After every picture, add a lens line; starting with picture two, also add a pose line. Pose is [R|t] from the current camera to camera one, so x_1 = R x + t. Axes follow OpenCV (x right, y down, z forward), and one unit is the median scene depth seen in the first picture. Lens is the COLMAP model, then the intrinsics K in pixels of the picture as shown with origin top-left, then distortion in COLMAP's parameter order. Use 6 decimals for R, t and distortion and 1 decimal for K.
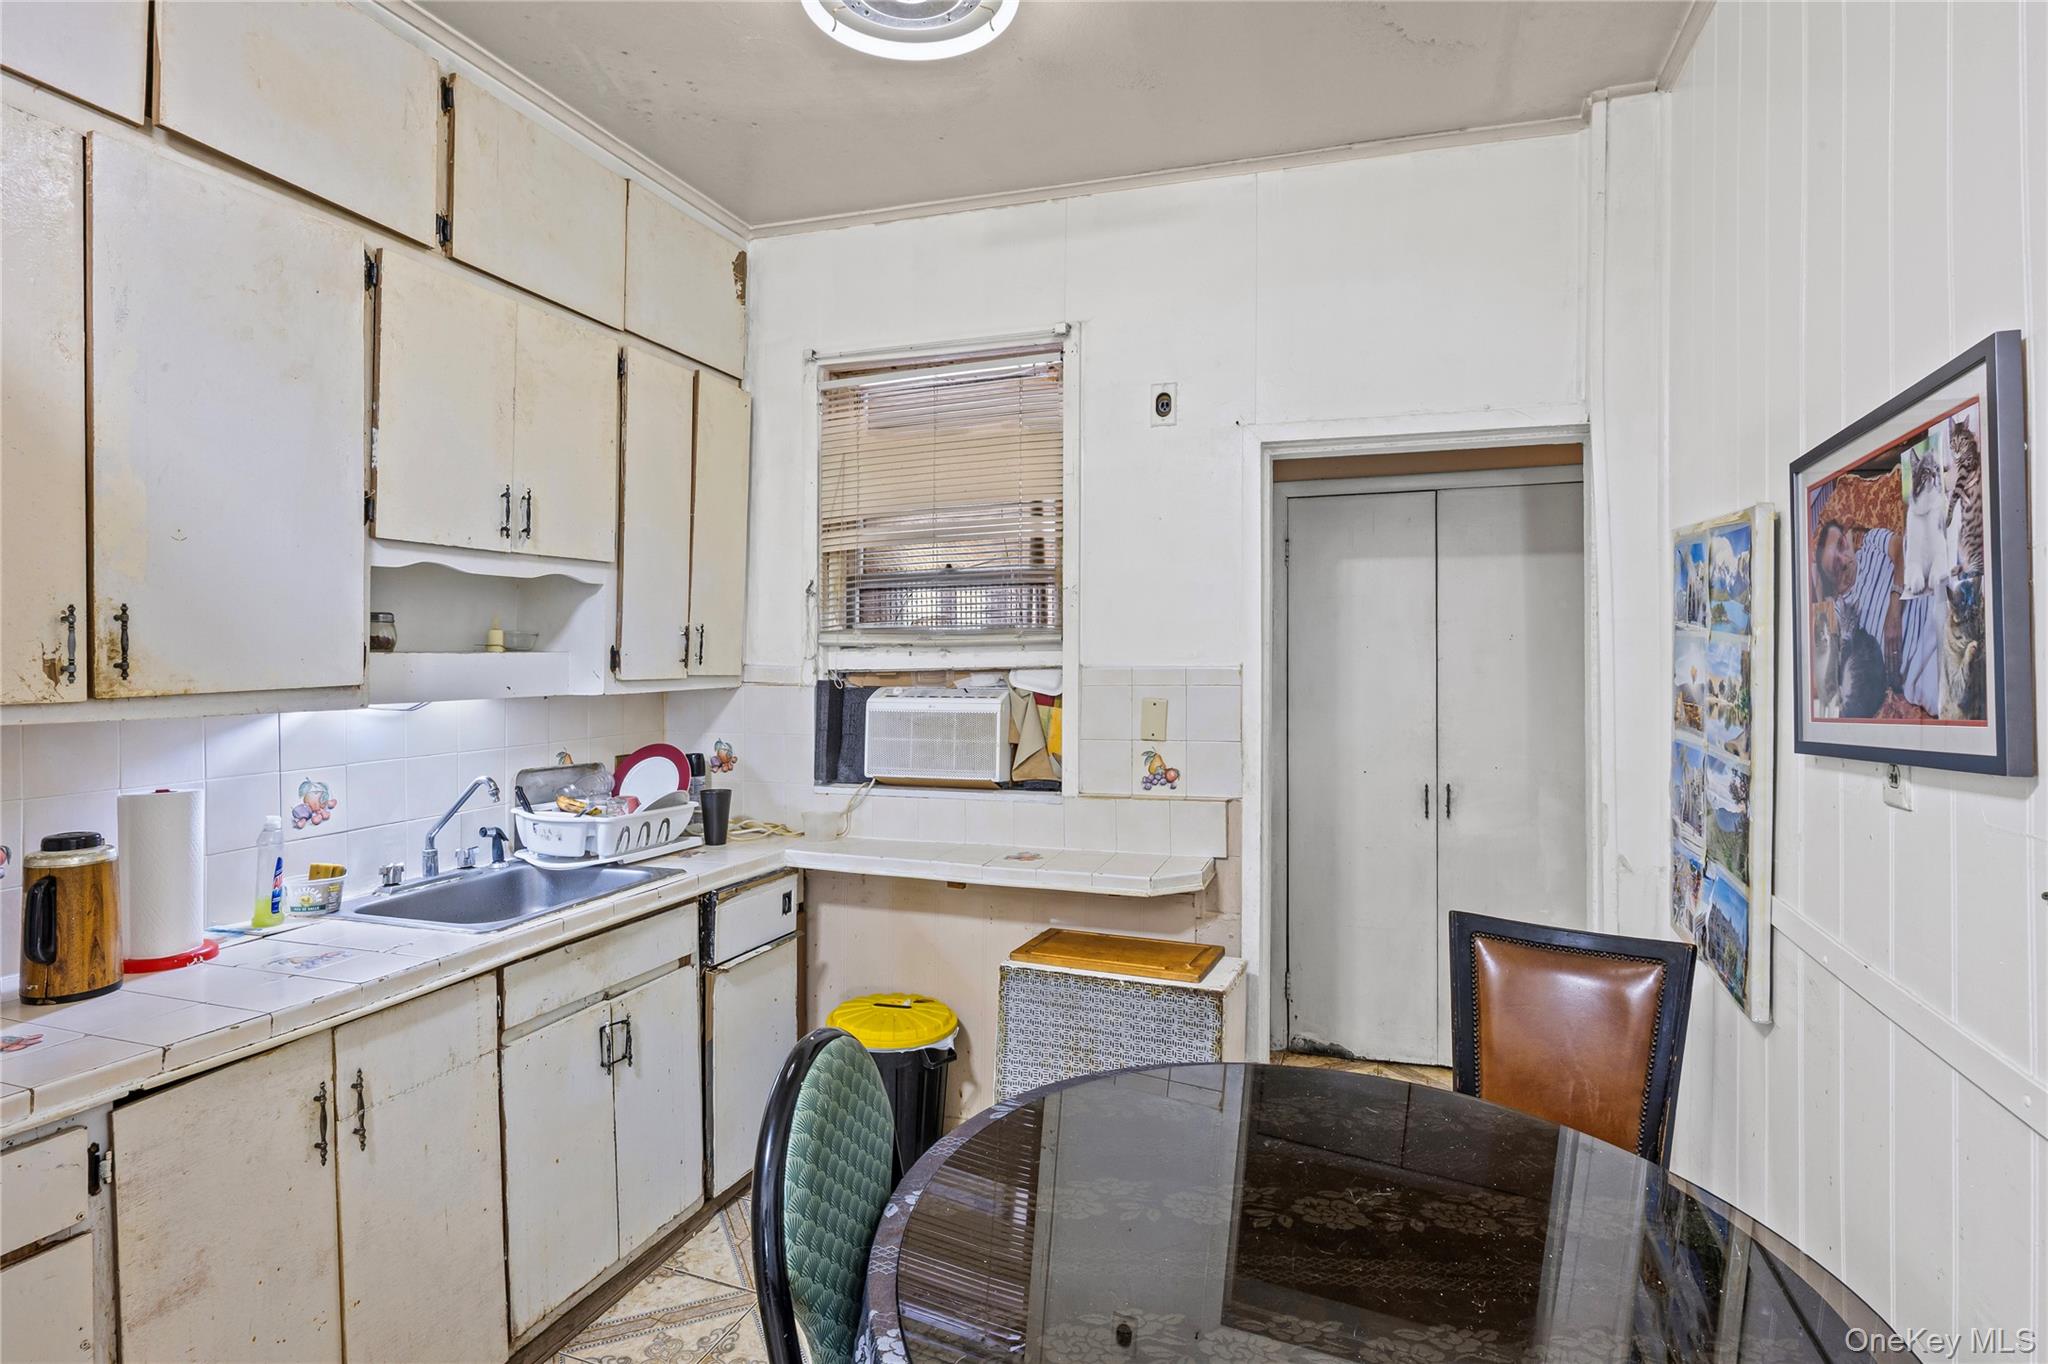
lens RADIAL K [[1084.7, 0, 1020.8], [0, 1084.7, 672.9], [0, 0, 1]] dist [-0.000039, -0.000444]
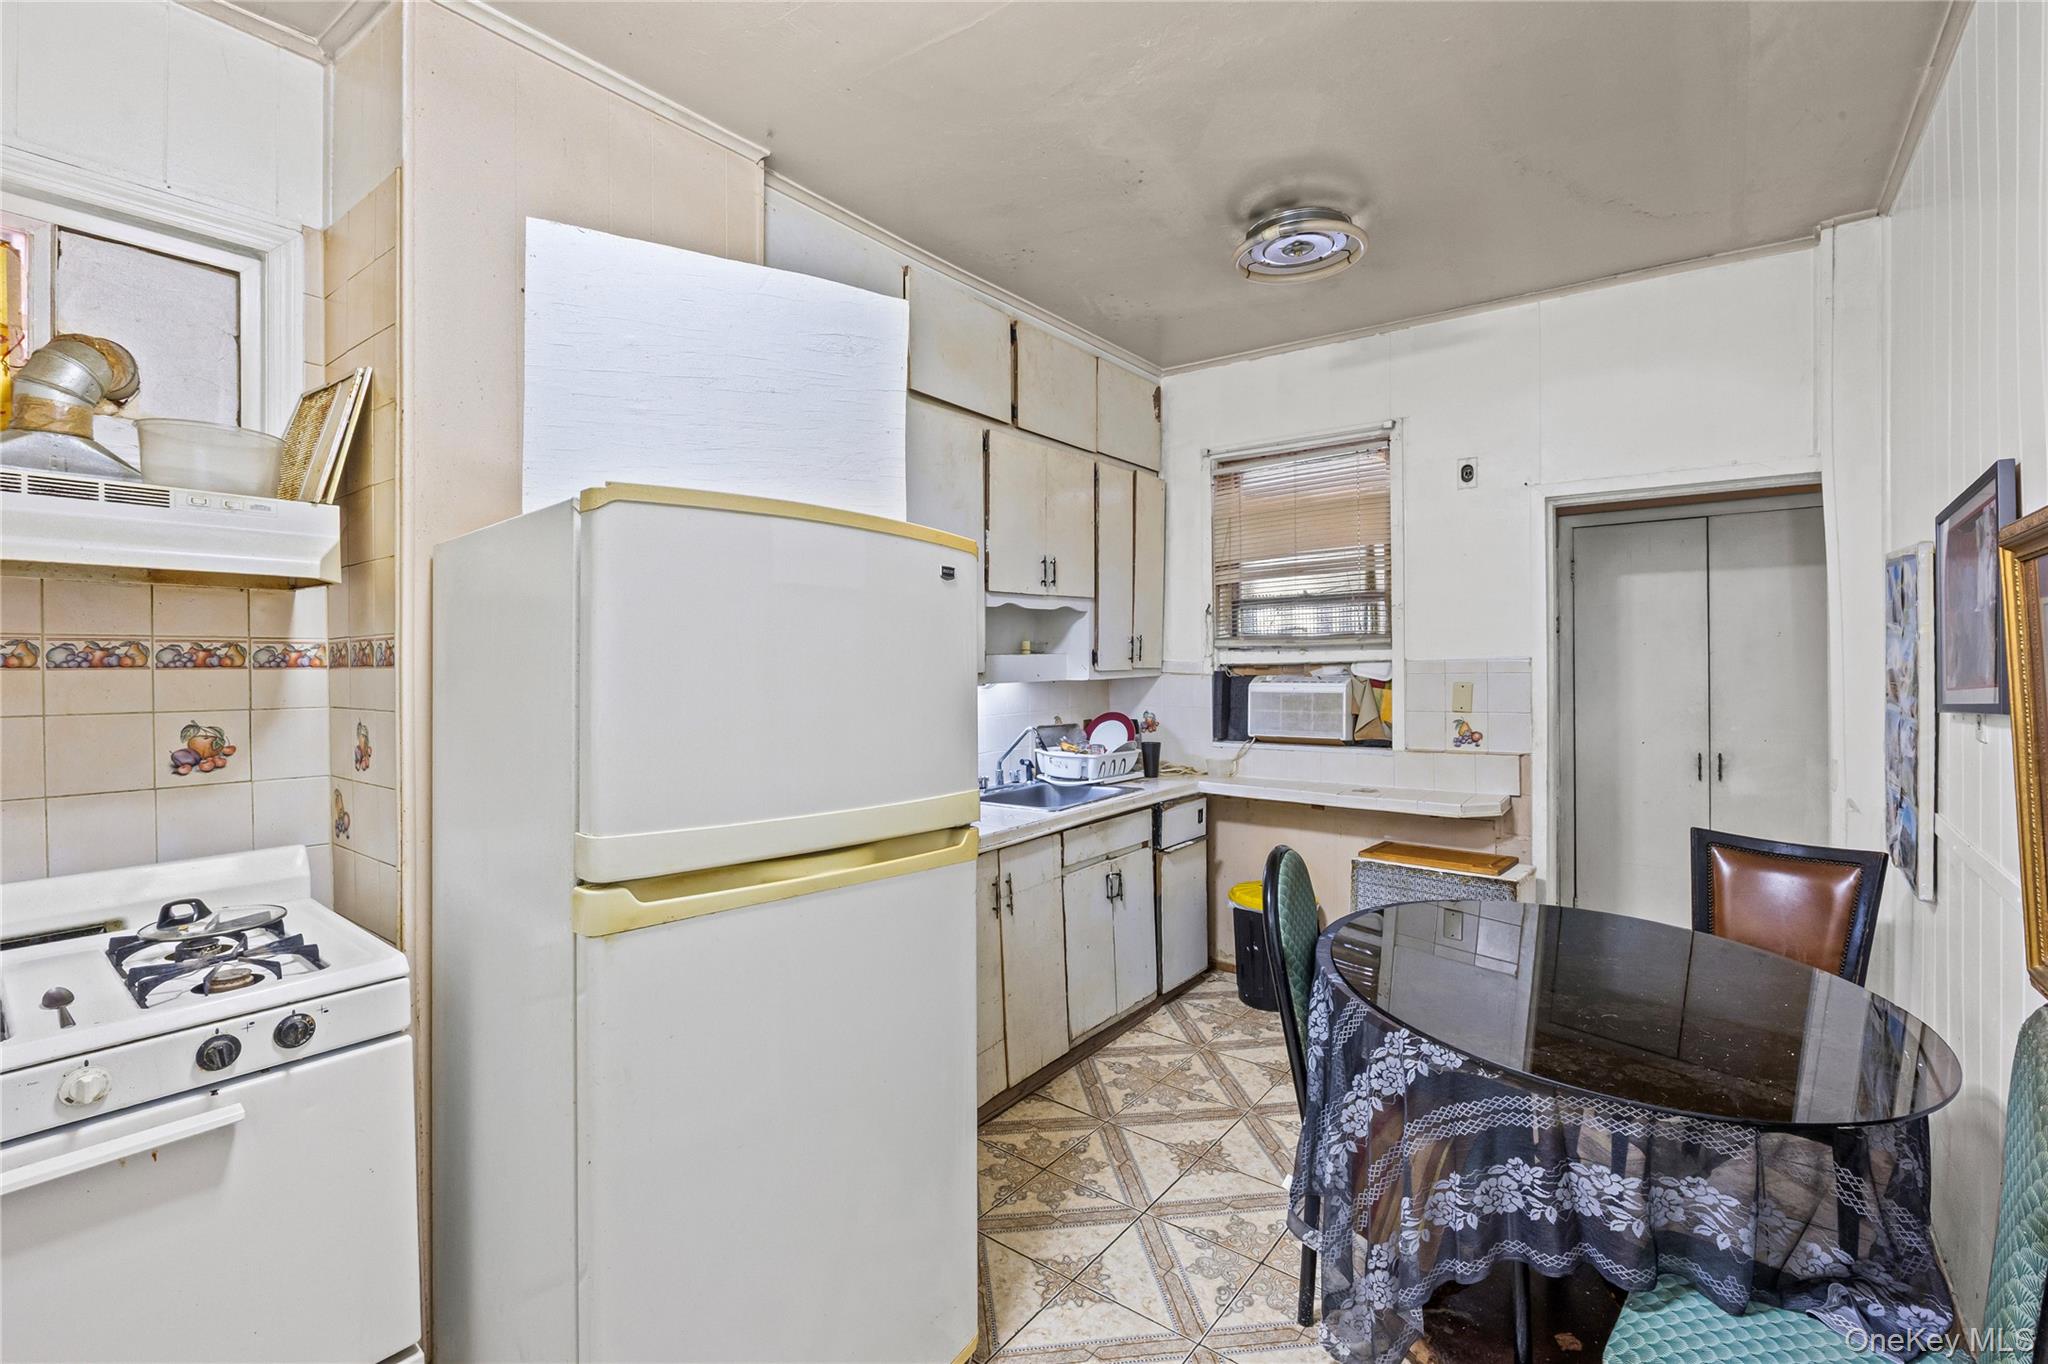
lens RADIAL K [[901.5, 0, 1024.8], [0, 901.5, 665.0], [0, 0, 1]] dist [-0.017805, 0.000825]
pose [[0.949023, -0.006313, -0.315144, -0.054854], [0.004584, 0.999970, -0.006226, 0.006443], [0.315174, 0.004464, 0.949024, -0.322823]]
